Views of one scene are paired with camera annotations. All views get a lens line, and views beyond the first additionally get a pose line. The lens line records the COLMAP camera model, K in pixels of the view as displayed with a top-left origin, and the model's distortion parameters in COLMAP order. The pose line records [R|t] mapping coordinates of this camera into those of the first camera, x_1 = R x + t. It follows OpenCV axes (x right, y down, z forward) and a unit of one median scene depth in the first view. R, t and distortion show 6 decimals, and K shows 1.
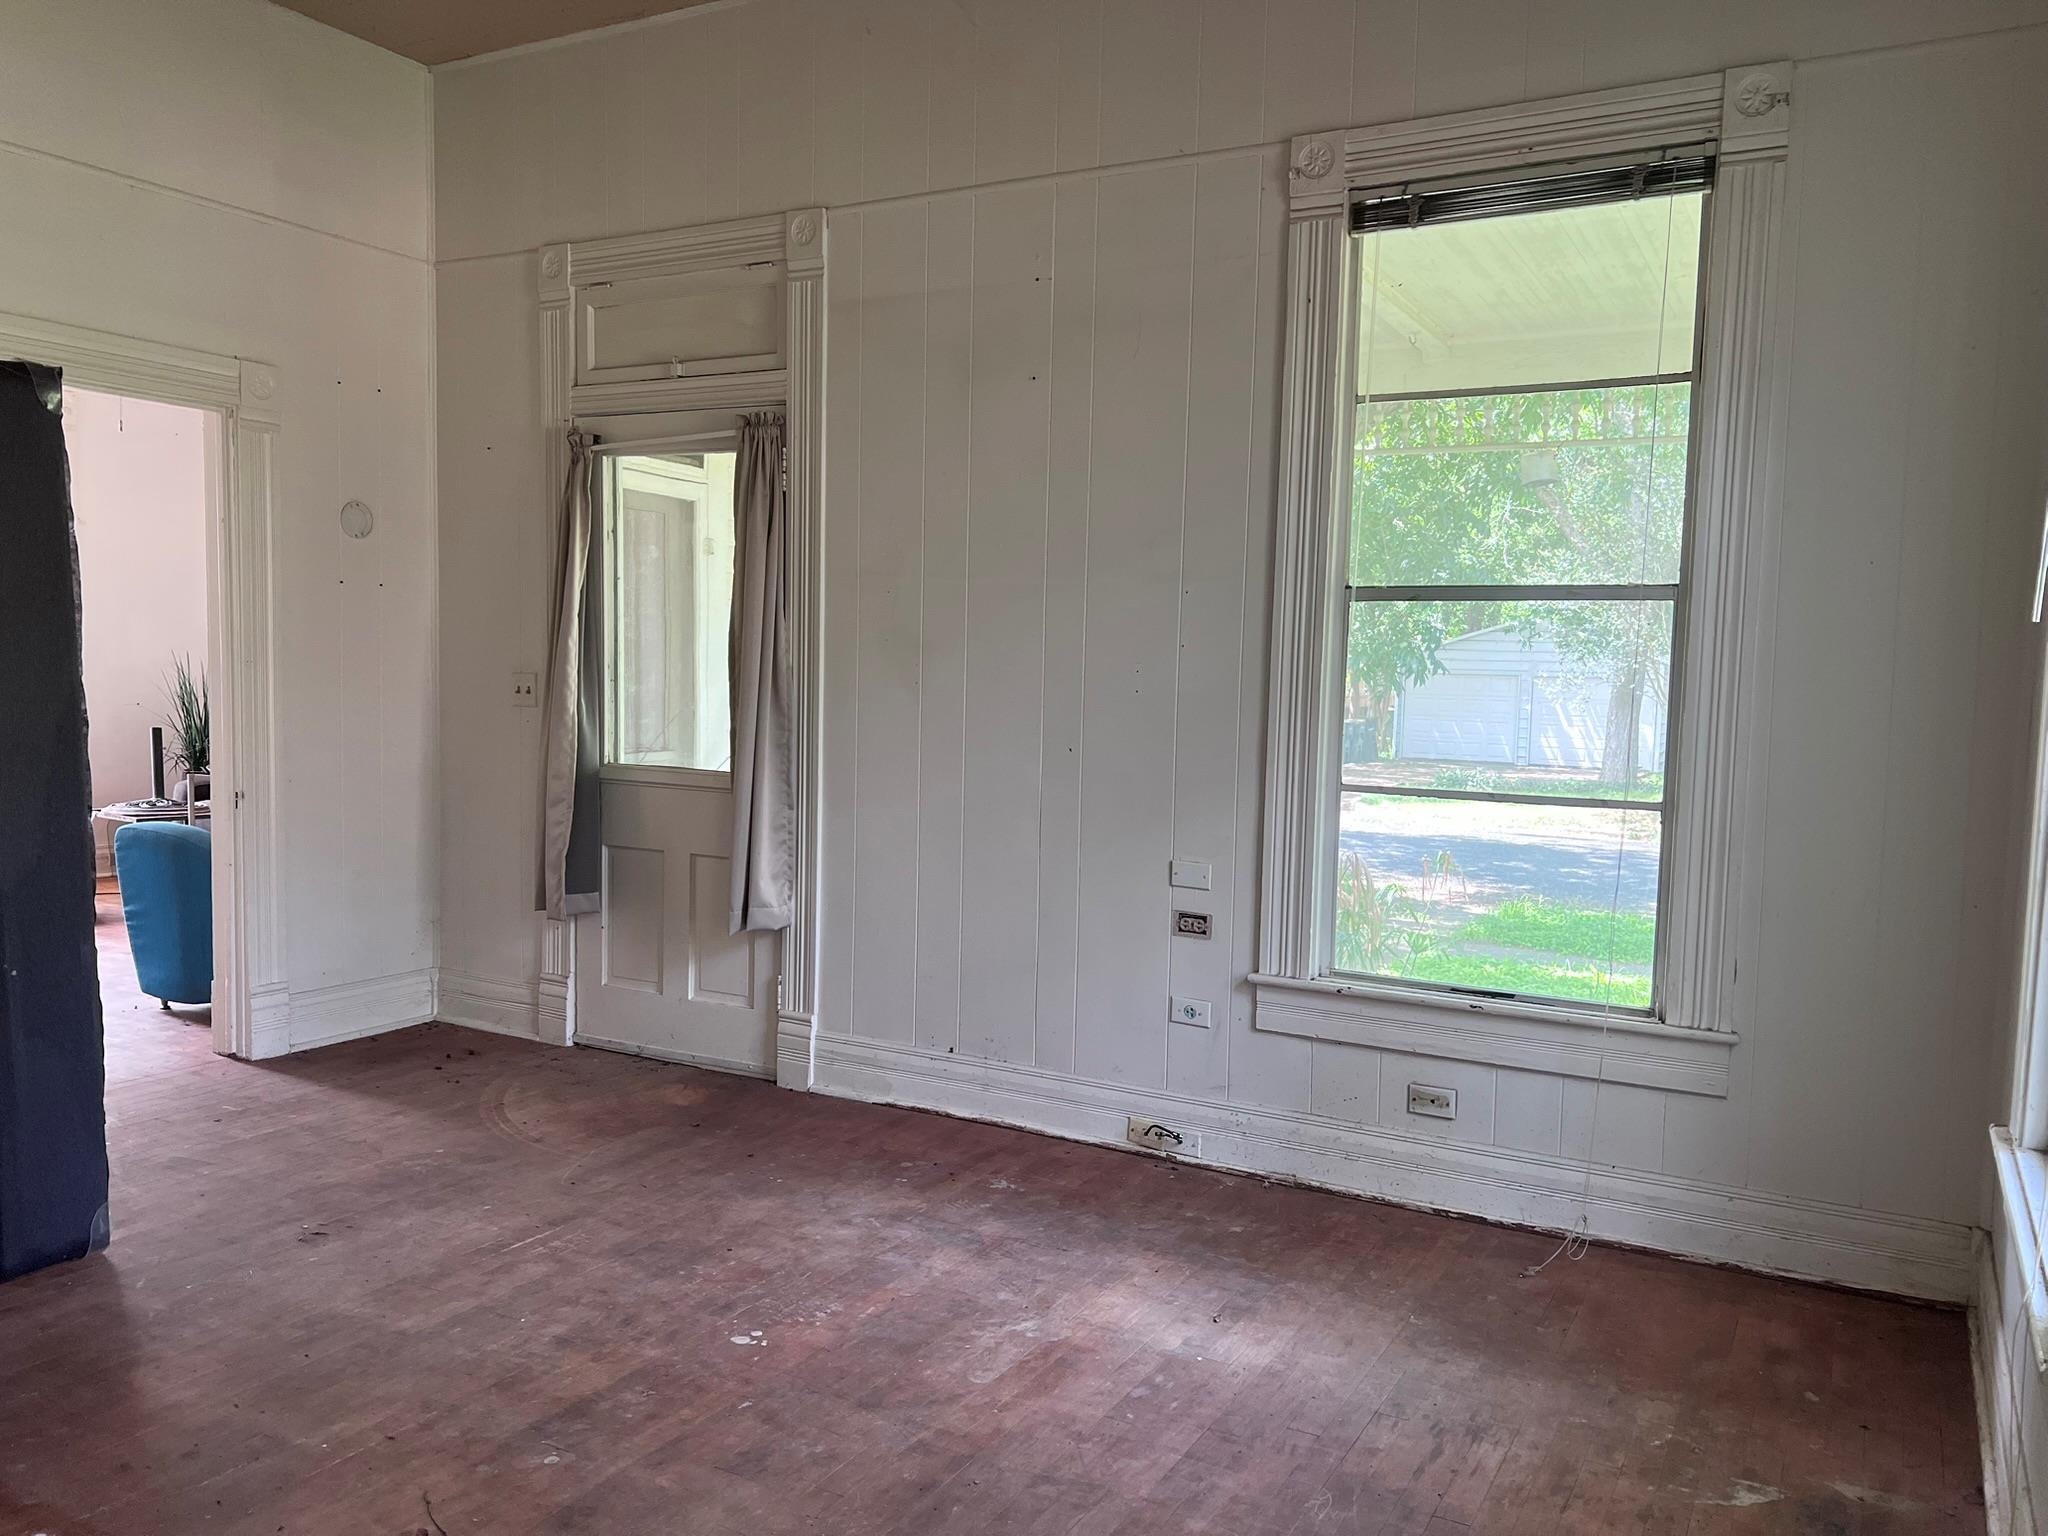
lens RADIAL K [[1550.4, 0, 1023.9], [0, 1550.4, 772.1], [0, 0, 1]] dist [-0.001464, -0.001632]
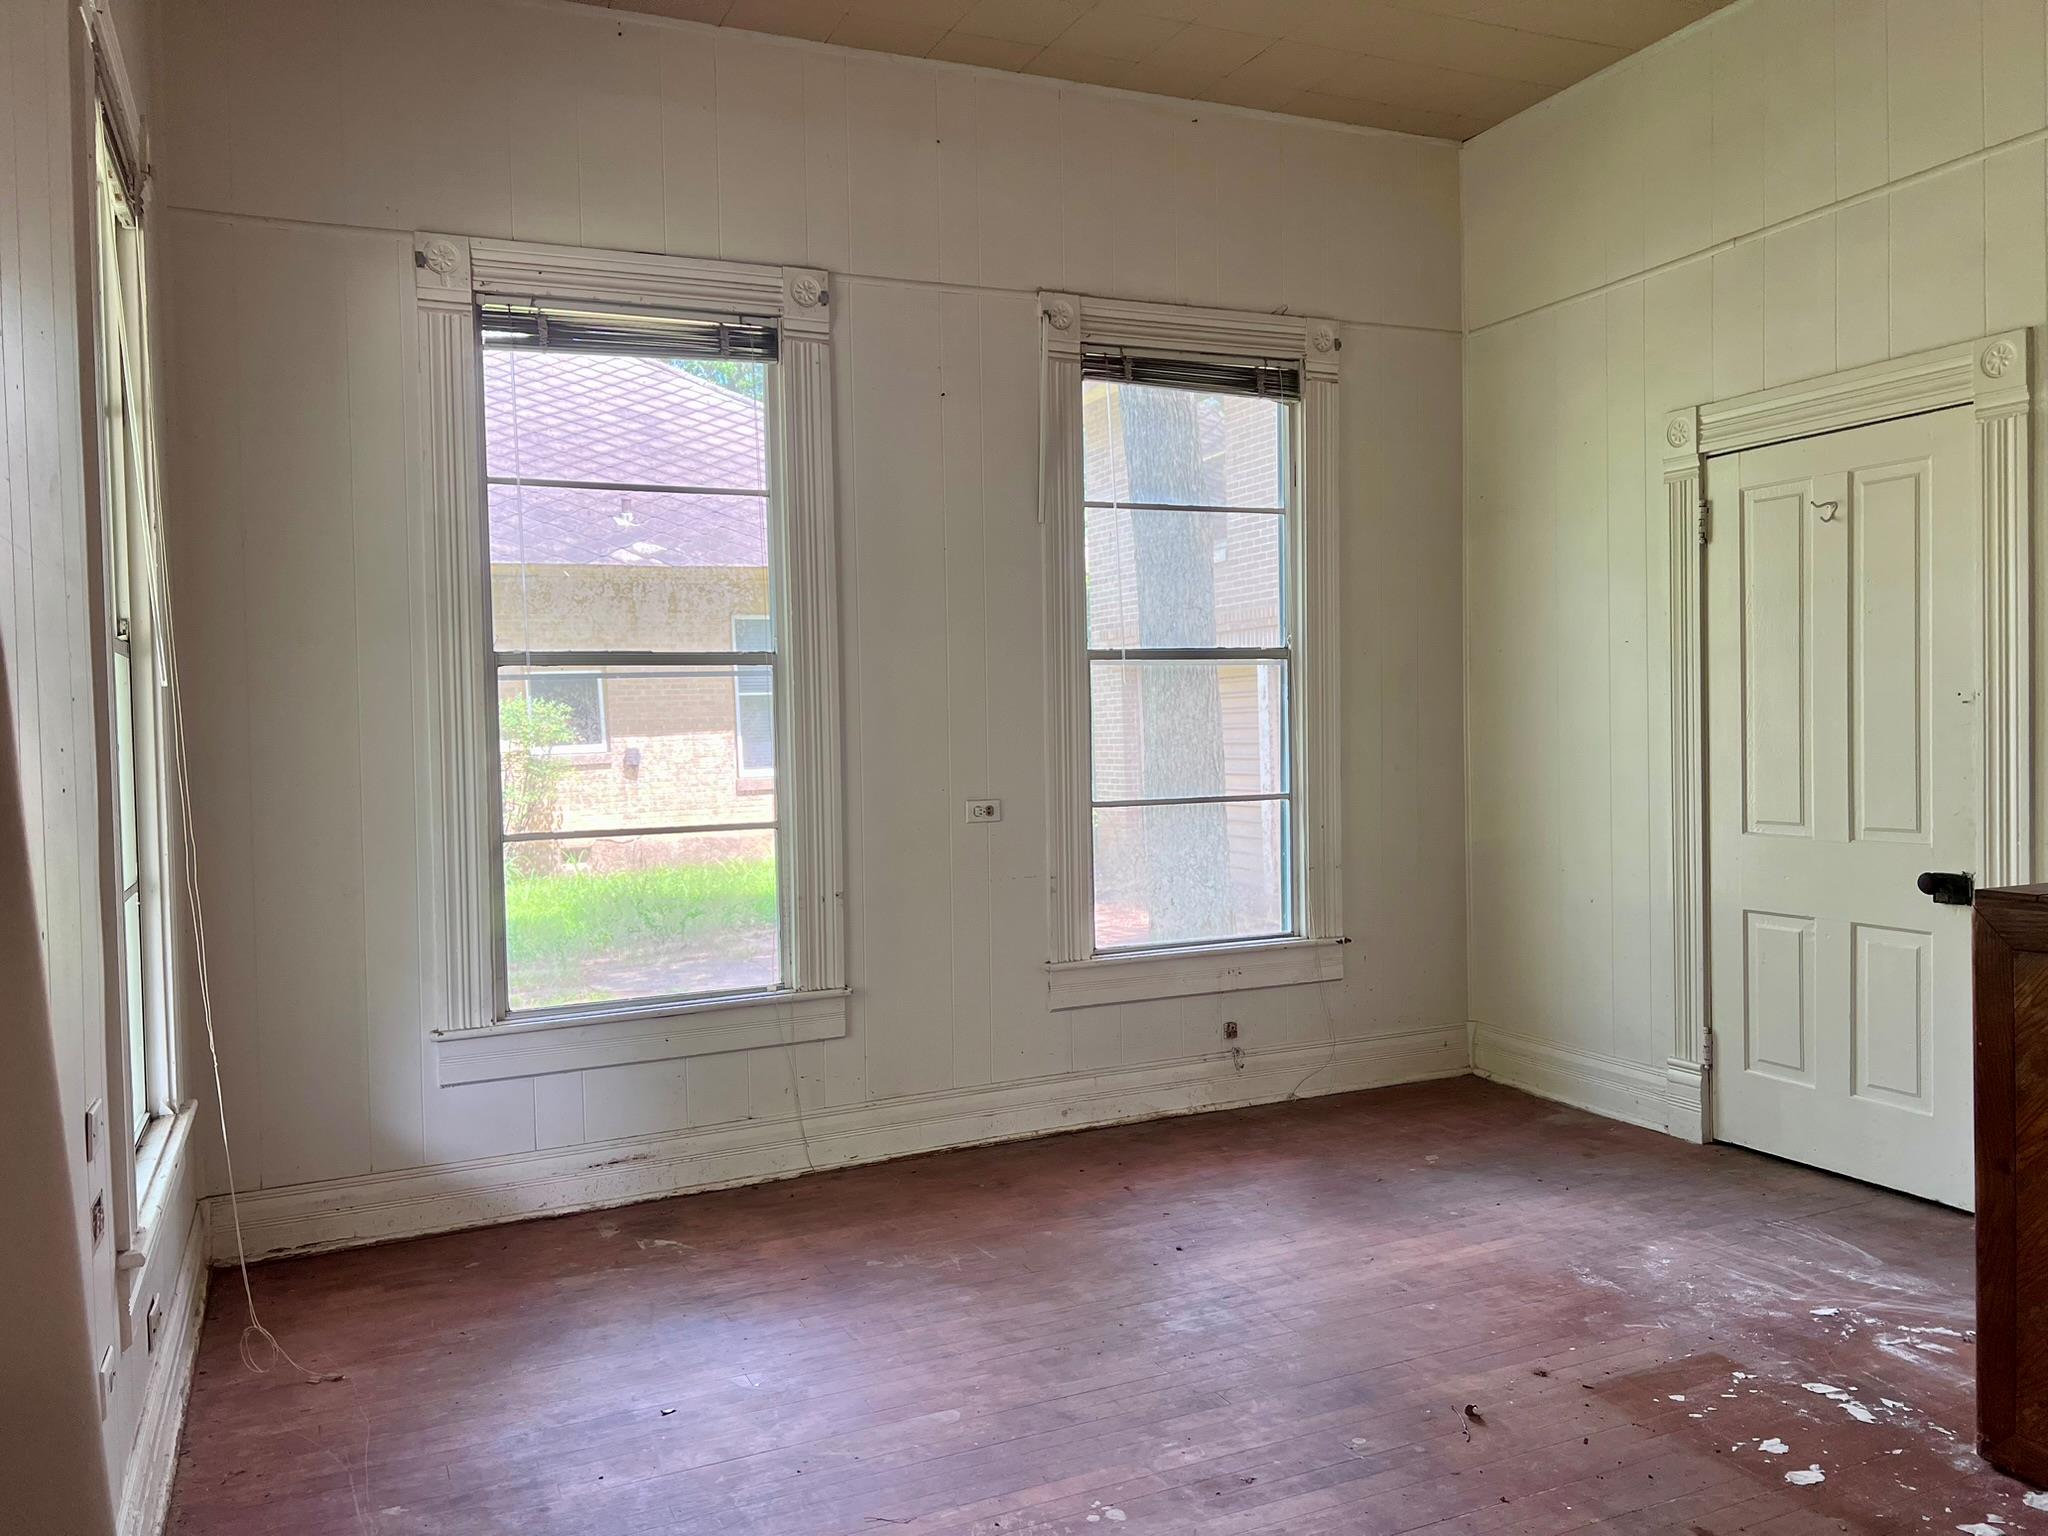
lens RADIAL K [[1550.4, 0, 1019.7], [0, 1550.4, 774.3], [0, 0, 1]] dist [-0.001464, -0.001632]
pose [[-0.804740, -0.021105, 0.593252, -0.665689], [0.051024, 0.993210, 0.104548, -0.138993], [-0.591430, 0.114404, -0.798199, 1.735999]]
